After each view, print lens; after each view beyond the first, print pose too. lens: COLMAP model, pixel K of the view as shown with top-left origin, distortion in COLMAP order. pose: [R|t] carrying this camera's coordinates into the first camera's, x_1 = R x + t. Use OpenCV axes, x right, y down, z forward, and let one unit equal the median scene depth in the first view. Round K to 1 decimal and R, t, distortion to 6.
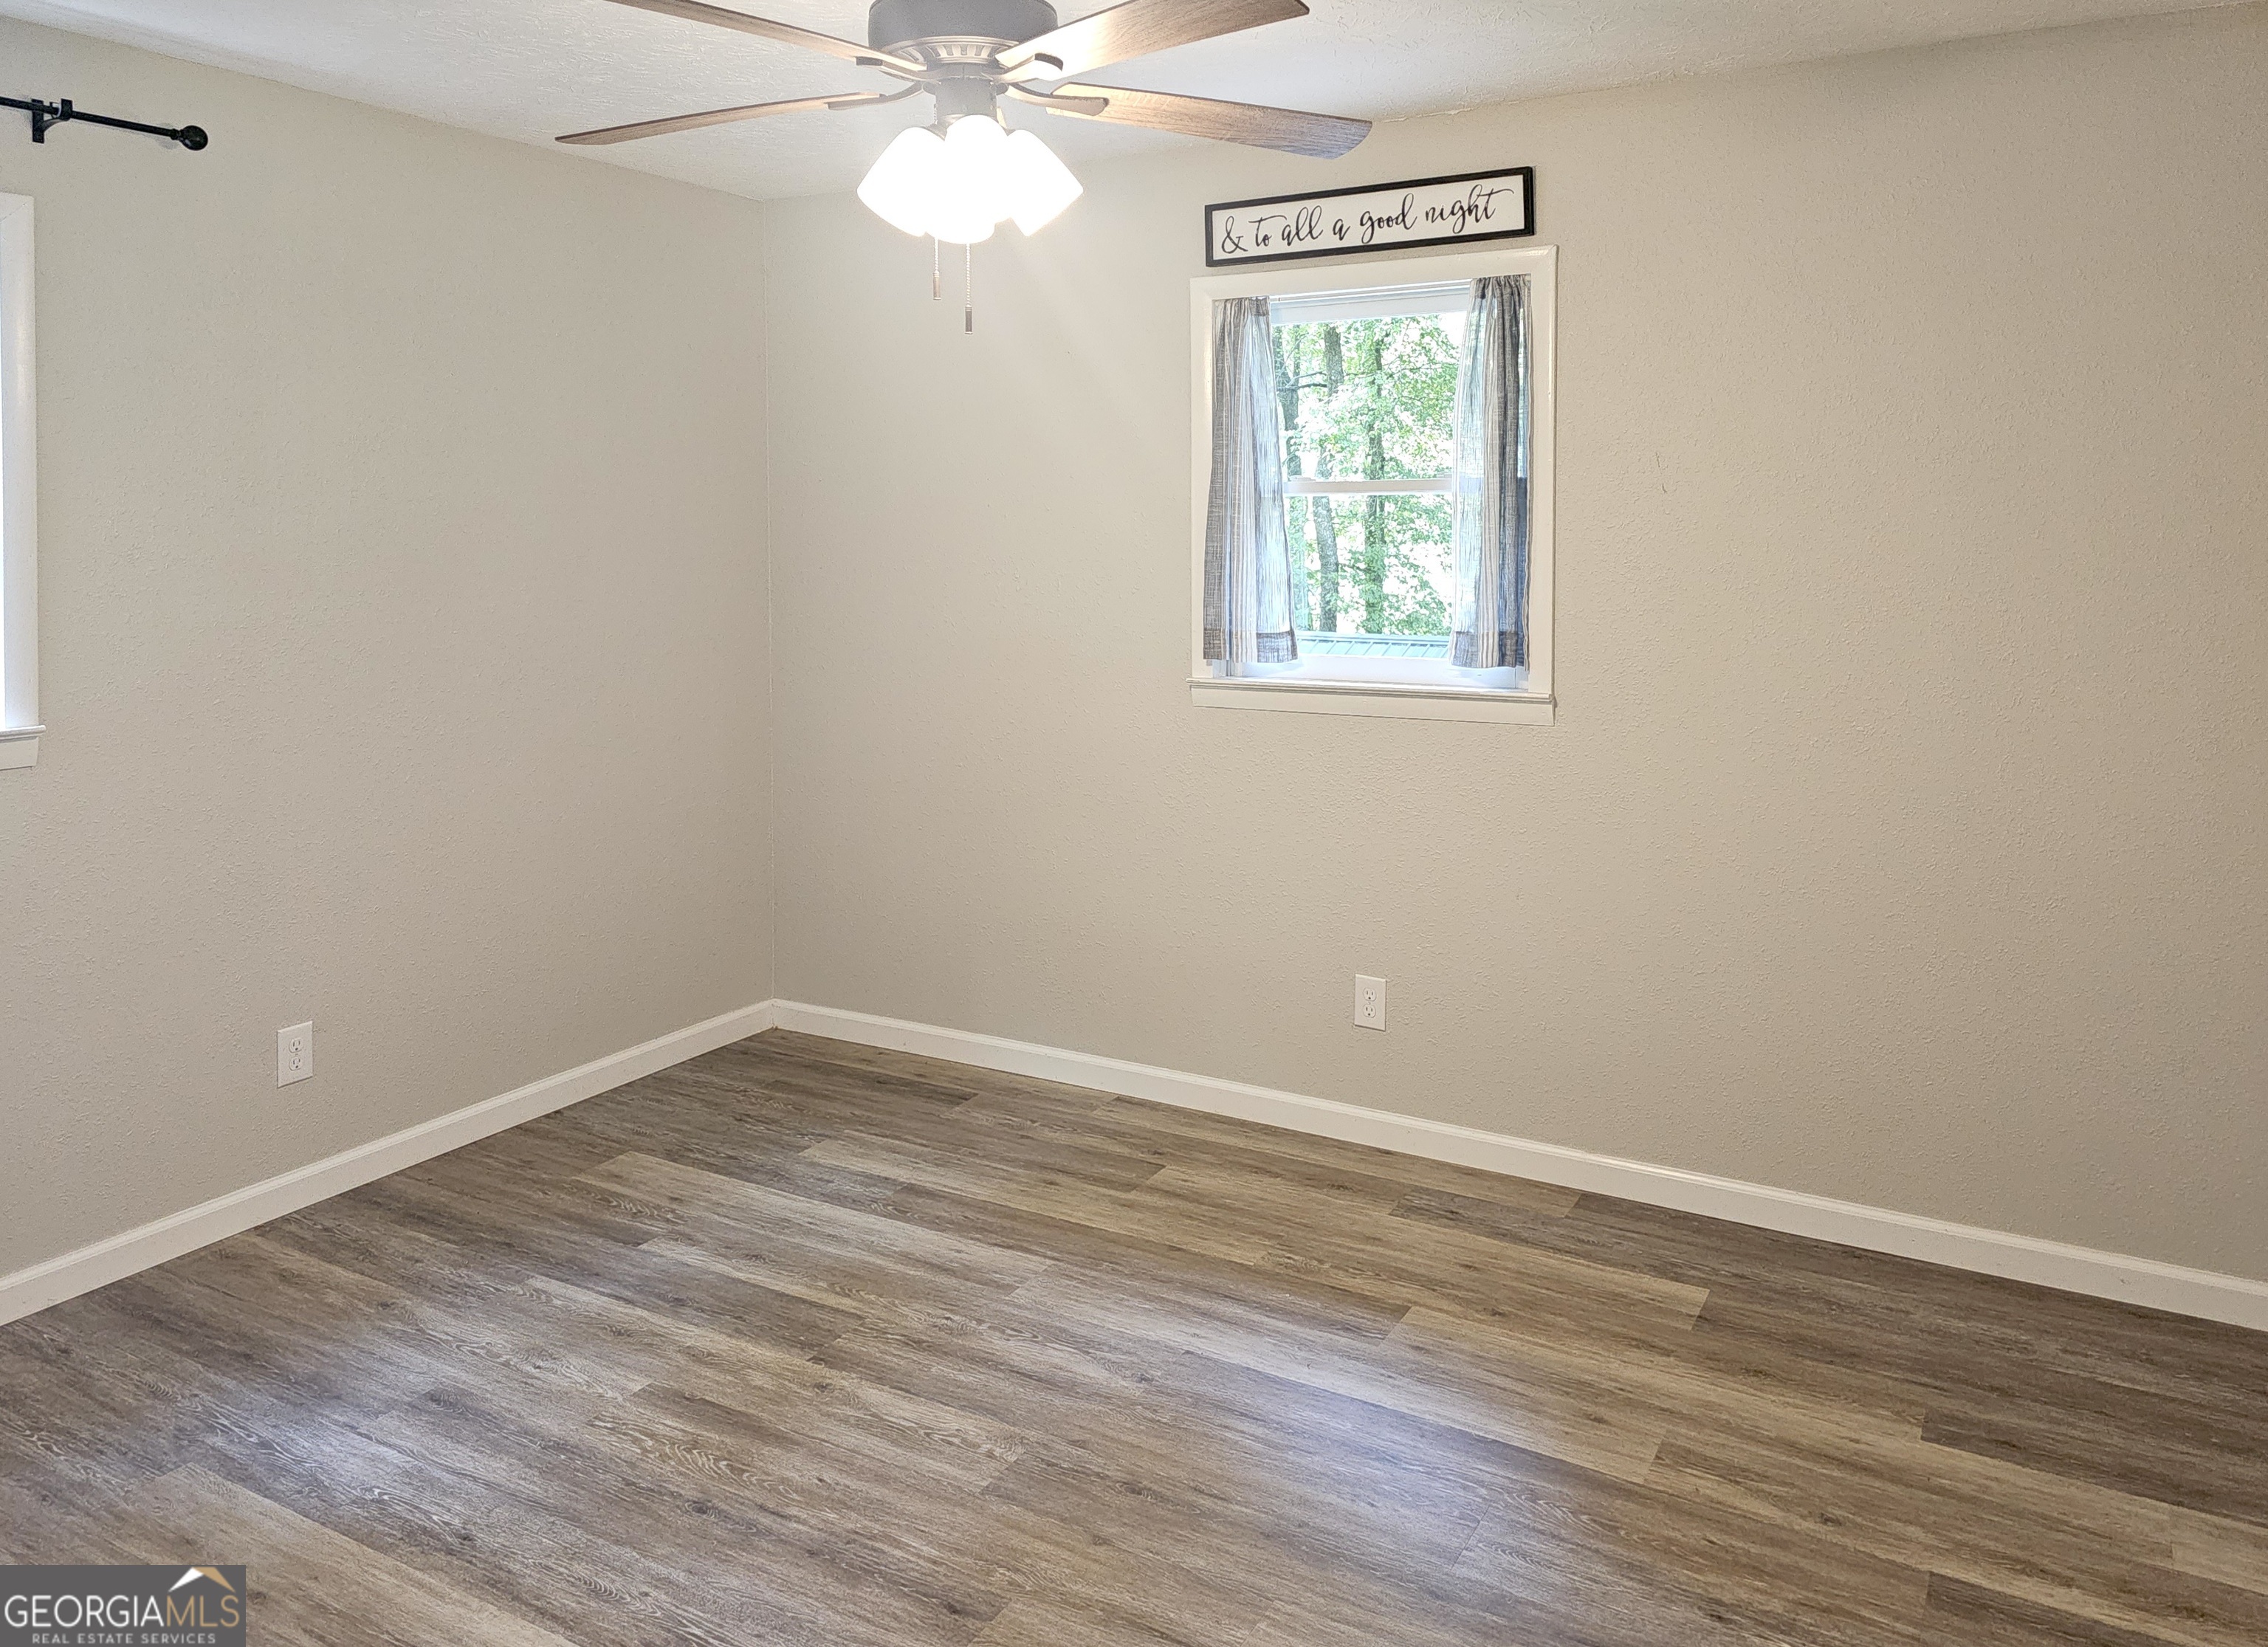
lens RADIAL K [[1571.5, 0, 1151.0], [0, 1571.5, 829.6], [0, 0, 1]] dist [0.029574, -0.043060]
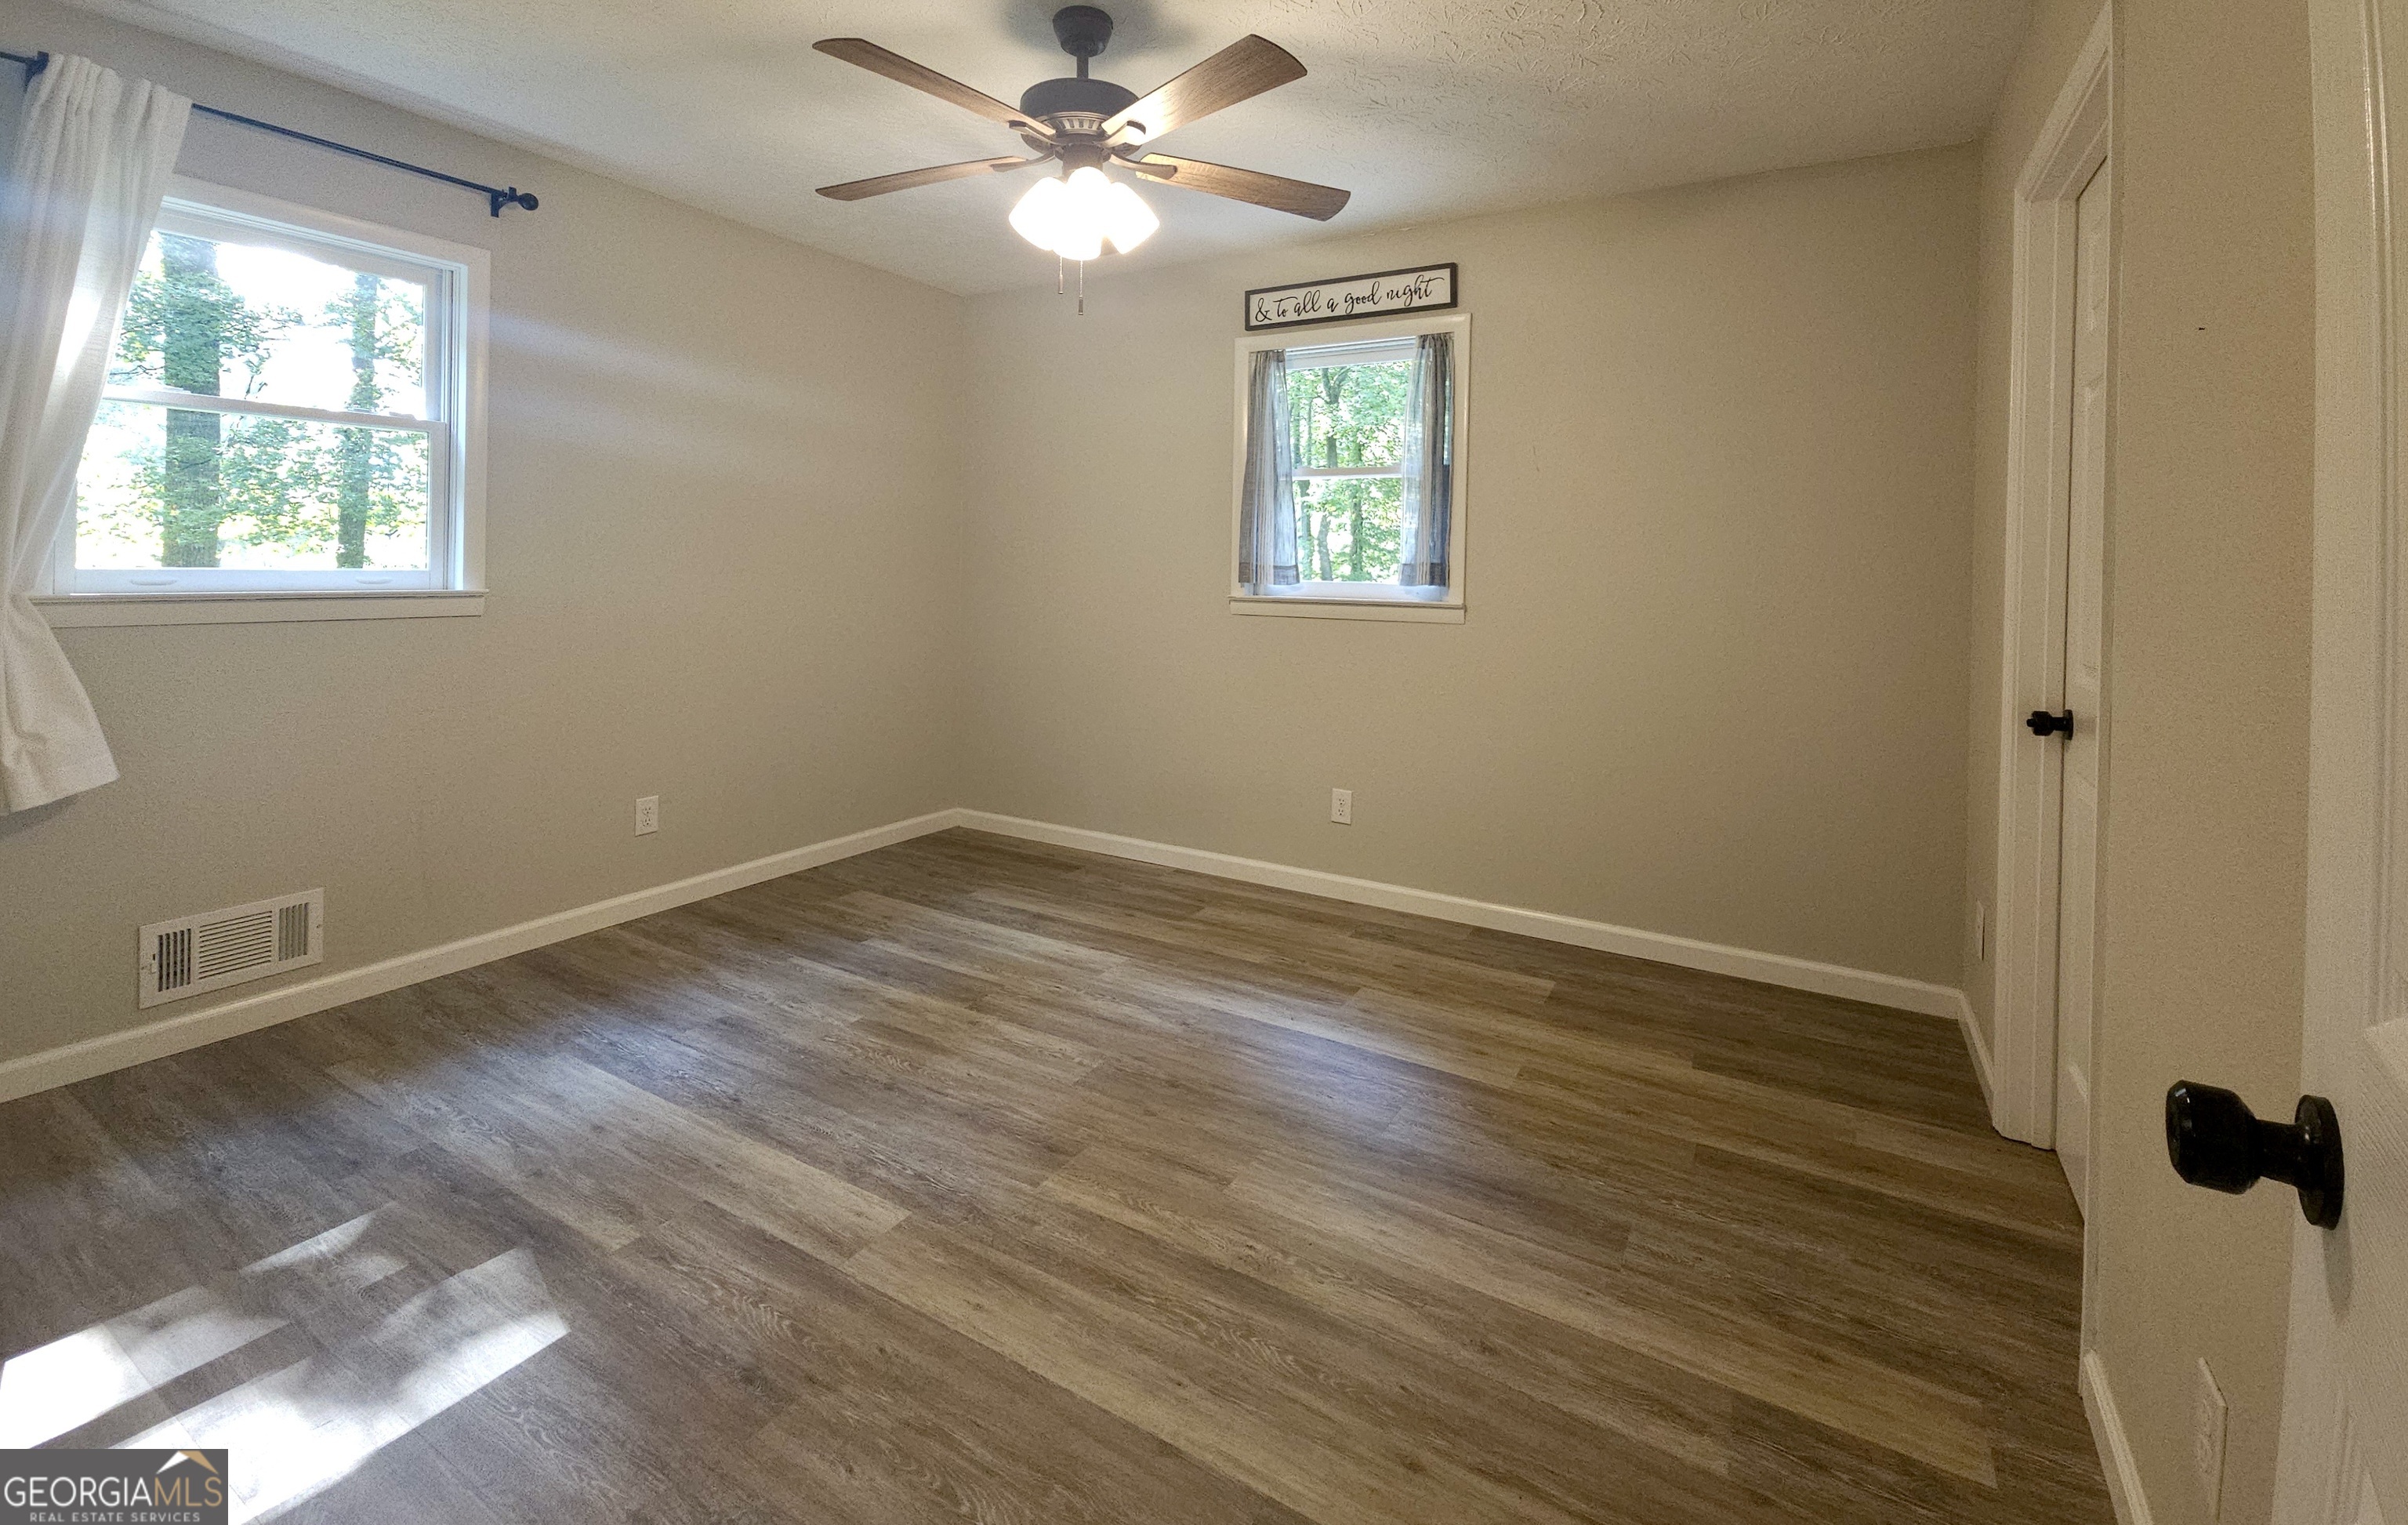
lens RADIAL K [[989.0, 0, 1204.0], [0, 989.0, 762.5], [0, 0, 1]] dist [-0.022352, -0.000005]
pose [[0.999713, 0.022548, -0.008151, 0.016959], [-0.022535, 0.999745, 0.001714, 0.094586], [0.008187, -0.001530, 0.999965, 0.046556]]
